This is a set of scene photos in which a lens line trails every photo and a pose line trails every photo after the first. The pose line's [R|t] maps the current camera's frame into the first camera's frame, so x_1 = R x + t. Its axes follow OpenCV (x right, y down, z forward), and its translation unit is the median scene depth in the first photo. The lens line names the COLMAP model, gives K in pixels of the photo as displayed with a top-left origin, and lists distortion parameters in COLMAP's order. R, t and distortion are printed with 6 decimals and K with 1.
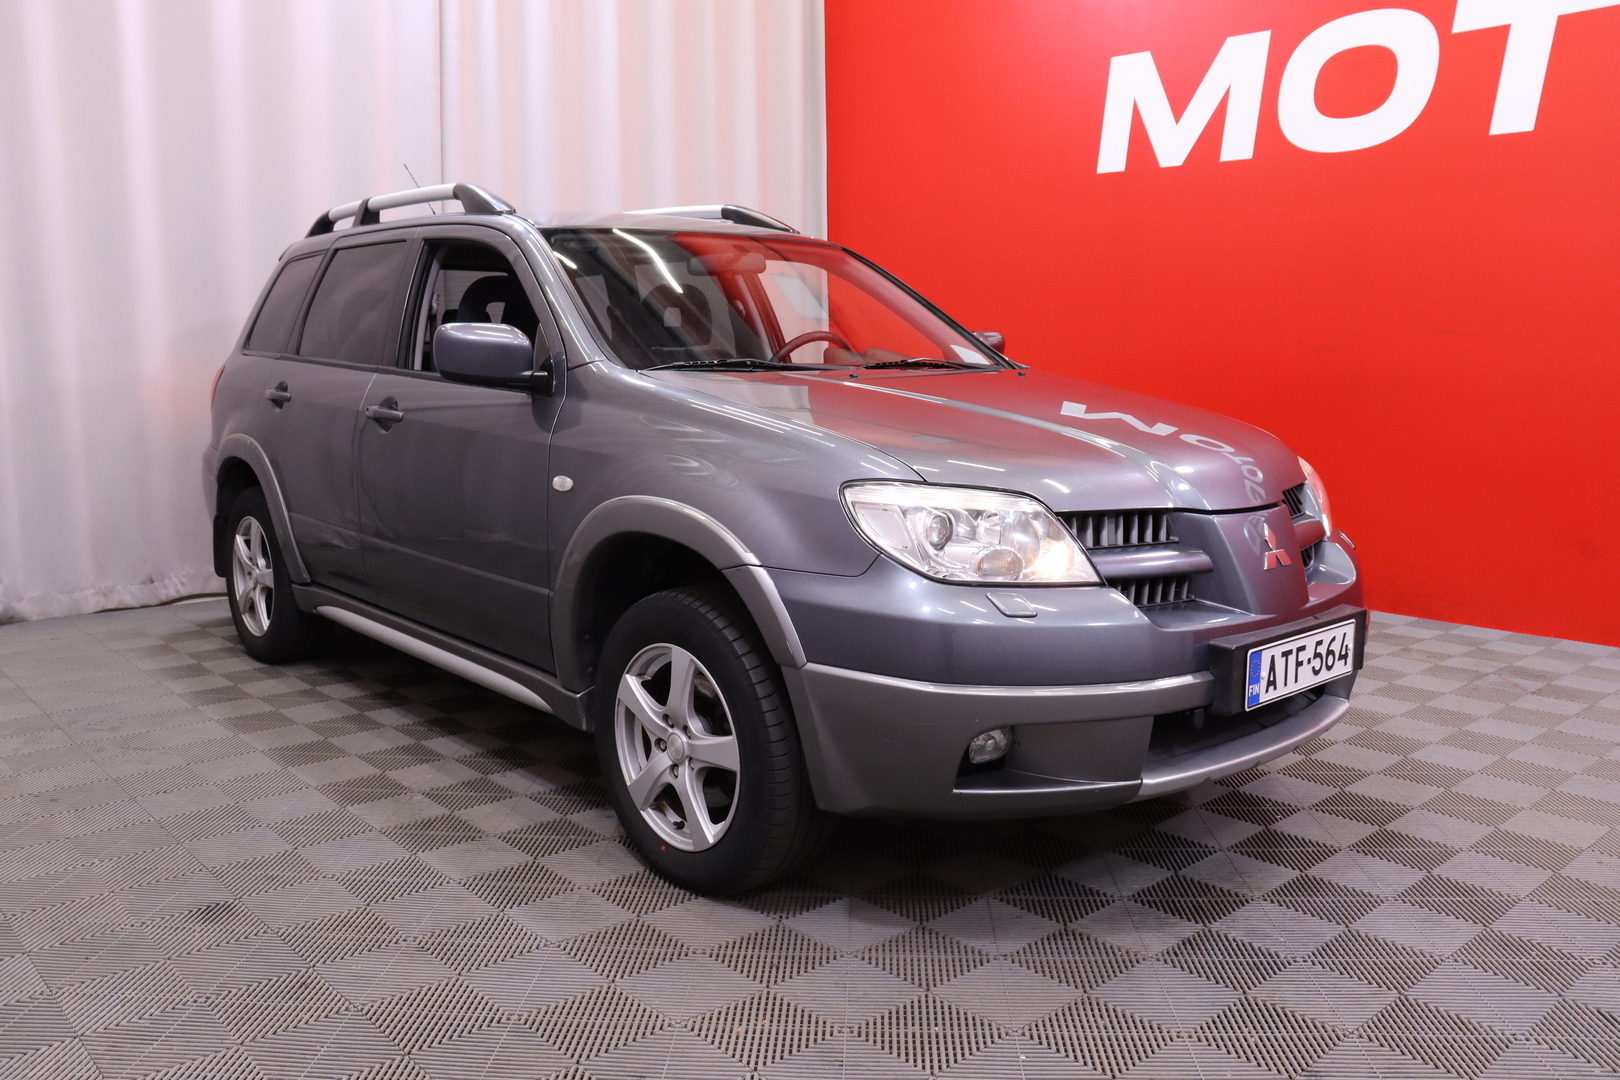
lens RADIAL K [[1361.9, 0, 810.0], [0, 1361.9, 540.0], [0, 0, 1]] dist [-0.141430, 0.008630]
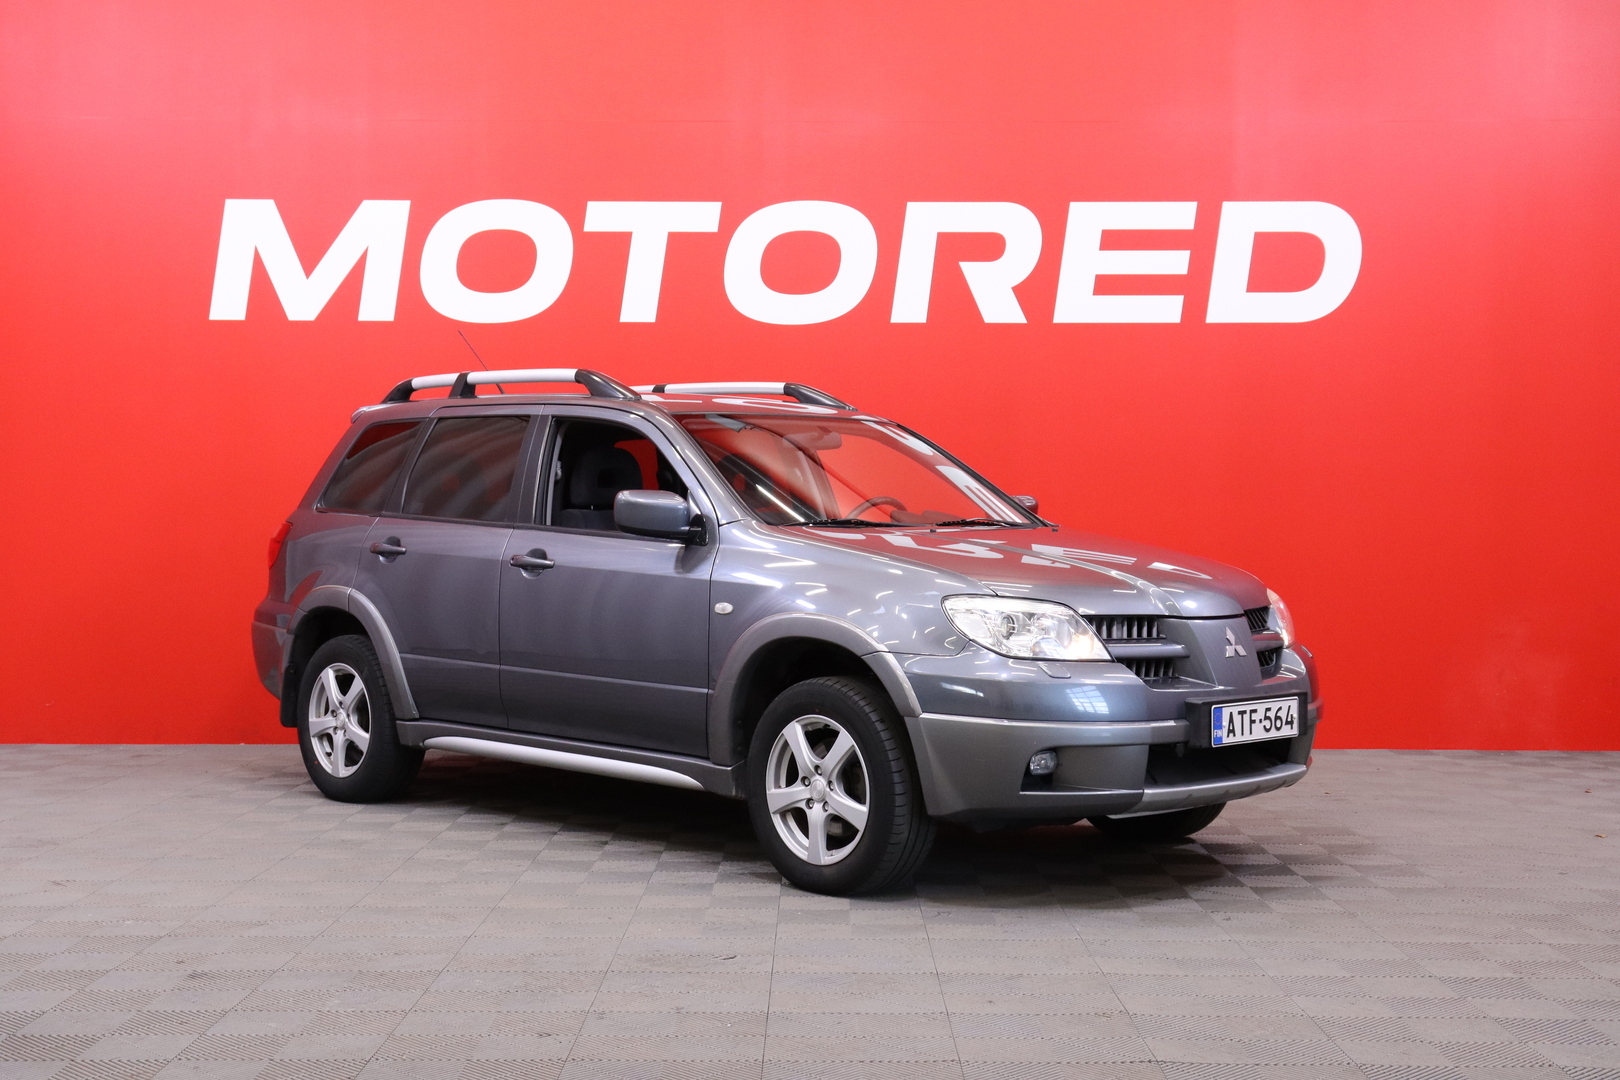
lens RADIAL K [[2145.5, 0, 810.0], [0, 2145.5, 540.0], [0, 0, 1]] dist [-0.024639, -0.018353]
pose [[0.998758, -0.002231, 0.049777, -0.232518], [0.008551, 0.991852, -0.127110, 0.189833], [-0.049088, 0.127377, 0.990639, -1.321614]]
